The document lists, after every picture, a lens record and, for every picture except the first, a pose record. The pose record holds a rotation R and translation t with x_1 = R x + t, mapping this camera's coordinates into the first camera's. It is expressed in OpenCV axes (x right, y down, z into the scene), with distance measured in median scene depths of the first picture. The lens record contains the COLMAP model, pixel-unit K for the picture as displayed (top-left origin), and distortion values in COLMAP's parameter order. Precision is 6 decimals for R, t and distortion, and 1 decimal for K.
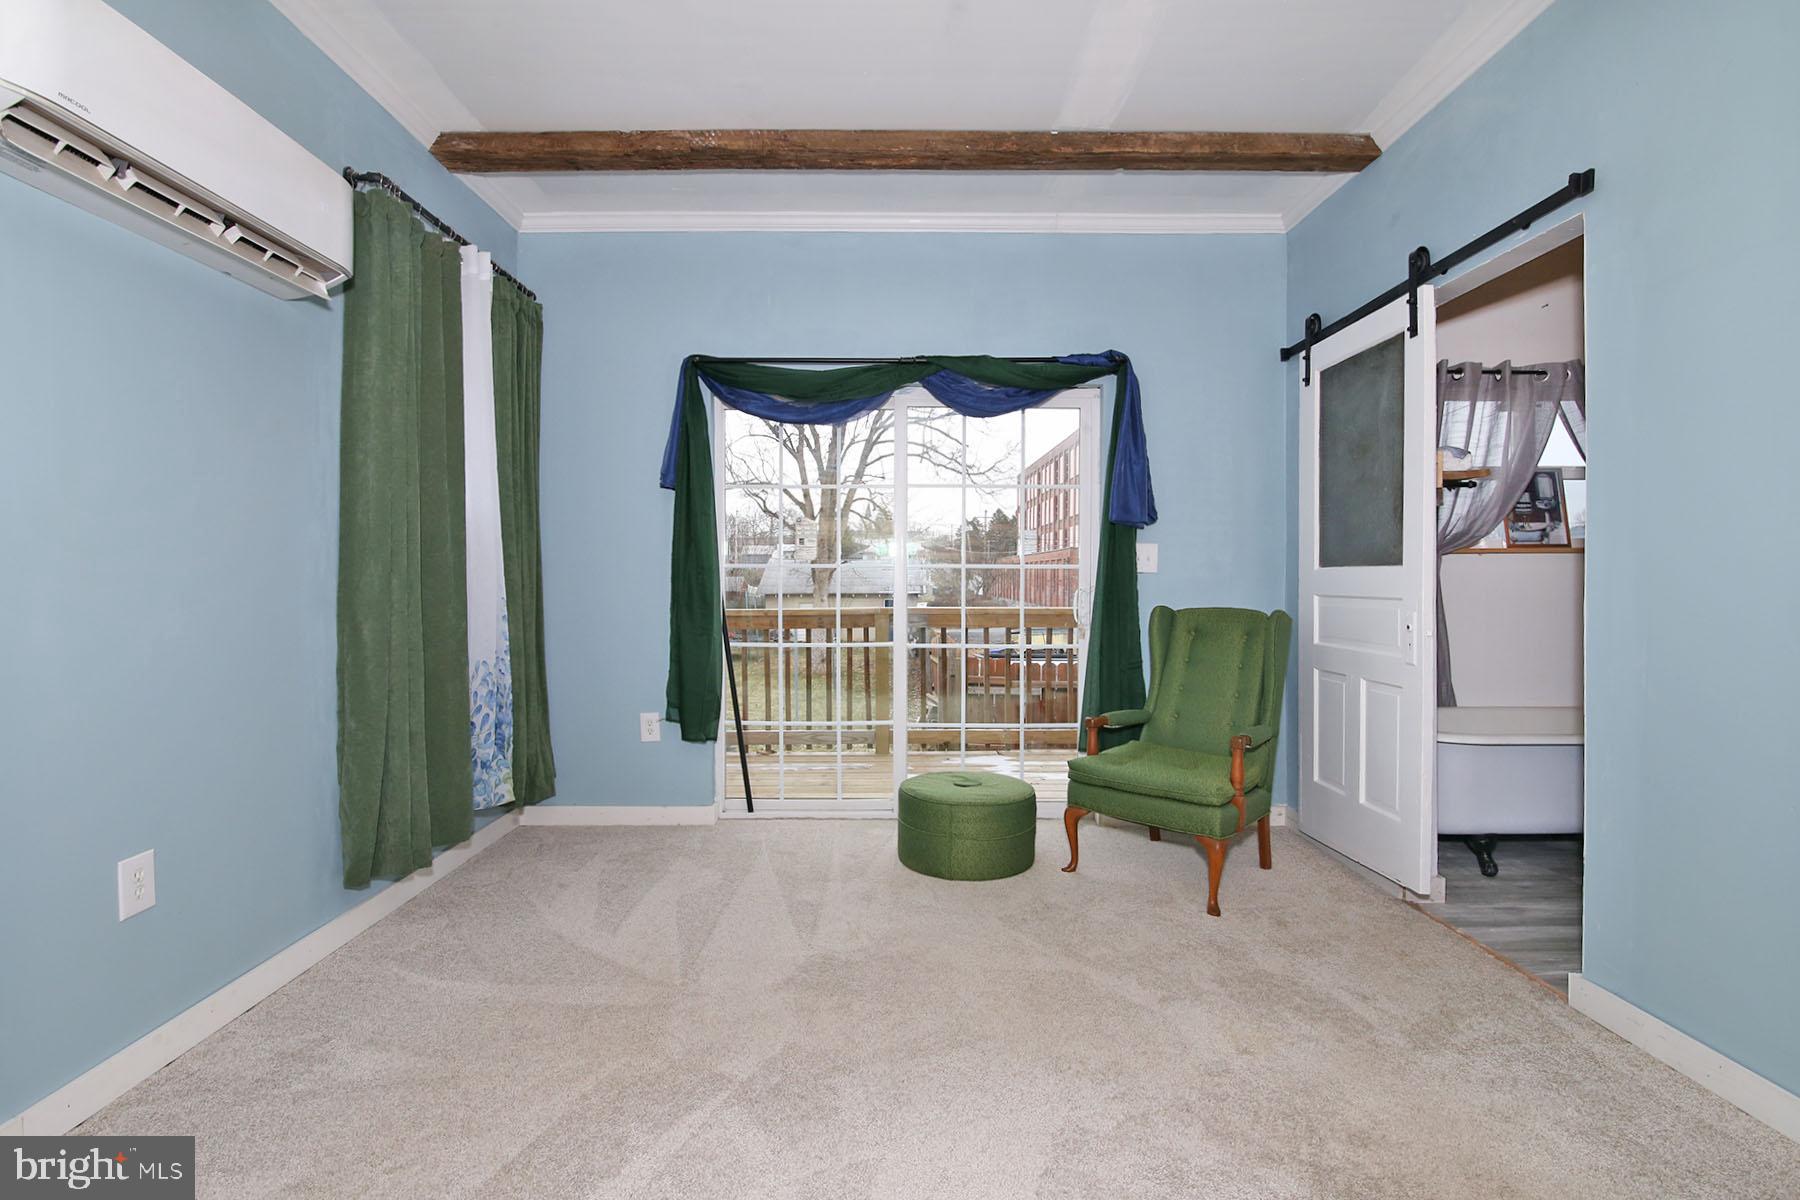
lens RADIAL K [[831.1, 0, 906.9], [0, 831.1, 597.8], [0, 0, 1]] dist [-0.015572, -0.000090]
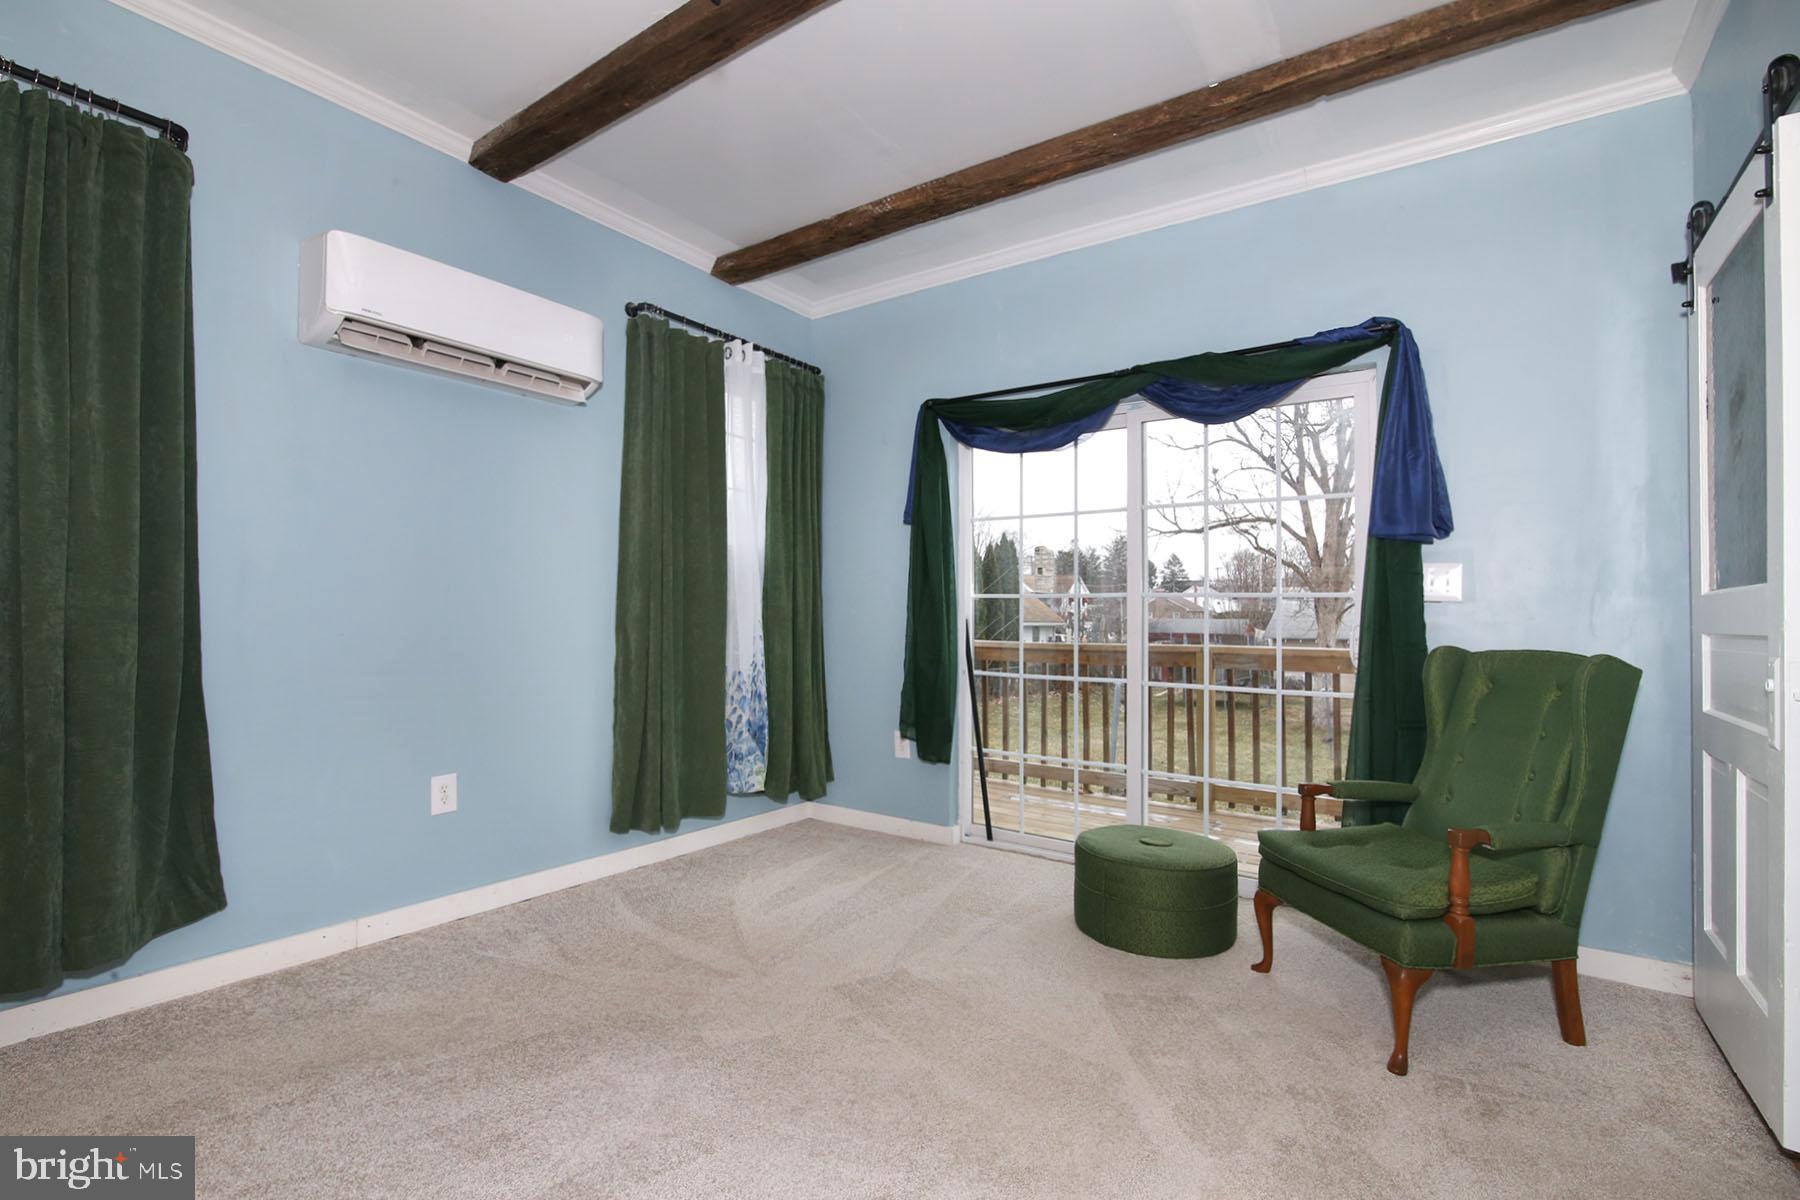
lens RADIAL K [[831.1, 0, 902.6], [0, 831.1, 599.0], [0, 0, 1]] dist [-0.015572, -0.000090]
pose [[0.807654, -0.002844, -0.589650, 0.379933], [-0.026761, 0.998781, -0.041472, 0.012919], [0.589049, 0.049274, 0.806594, 0.131620]]
